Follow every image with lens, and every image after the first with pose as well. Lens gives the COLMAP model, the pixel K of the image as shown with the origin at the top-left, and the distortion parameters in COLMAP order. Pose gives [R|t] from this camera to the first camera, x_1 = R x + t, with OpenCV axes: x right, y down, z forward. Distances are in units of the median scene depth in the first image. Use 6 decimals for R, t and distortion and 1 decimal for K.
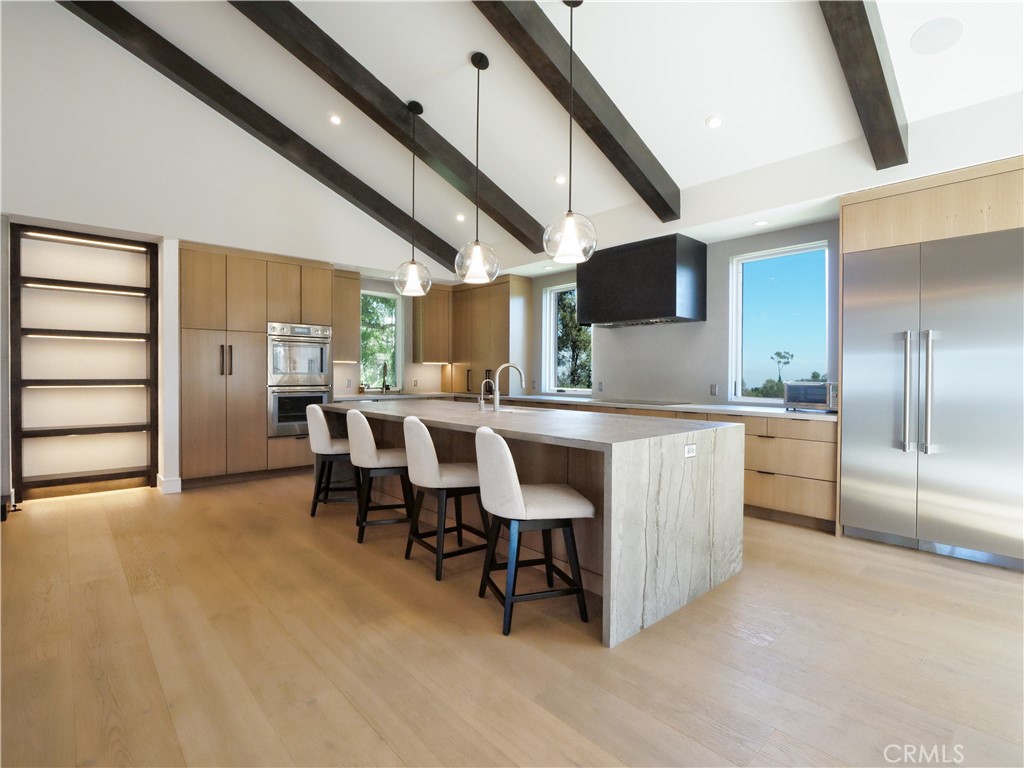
lens RADIAL K [[491.1, 0, 510.9], [0, 491.1, 388.6], [0, 0, 1]] dist [-0.003680, -0.001021]
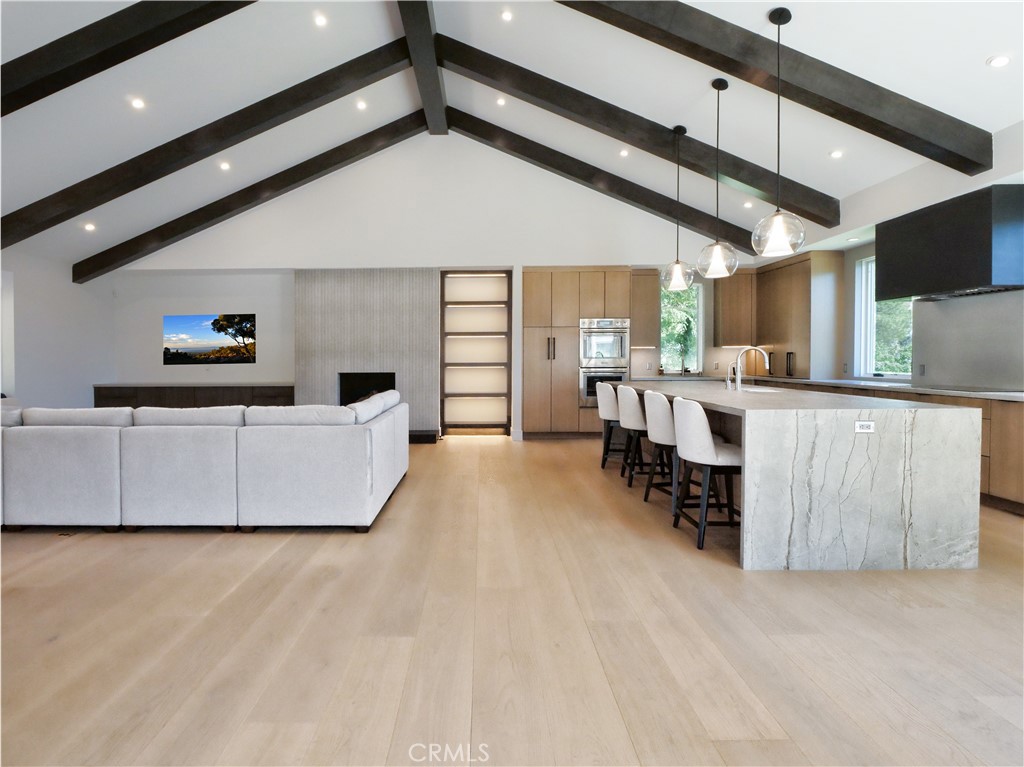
lens RADIAL K [[513.8, 0, 507.1], [0, 513.8, 379.2], [0, 0, 1]] dist [-0.001348, -0.000367]
pose [[0.766773, 0.017613, -0.641677, 0.257968], [-0.010713, 0.999835, 0.014642, 0.008233], [0.641829, -0.004353, 0.766835, -0.188274]]
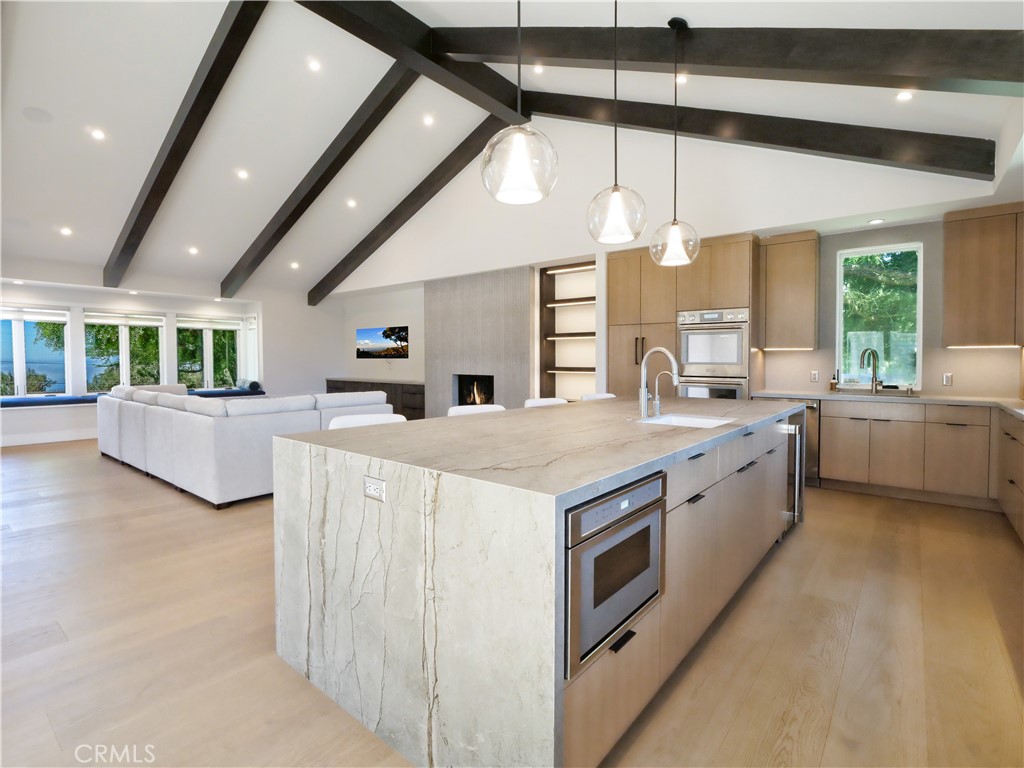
lens RADIAL K [[506.8, 0, 513.4], [0, 506.8, 386.8], [0, 0, 1]] dist [-0.002351, -0.000213]
pose [[0.154193, 0.049803, -0.986785, 0.533885], [-0.038054, 0.998287, 0.044437, -0.017355], [0.987308, 0.030700, 0.155824, 0.569722]]
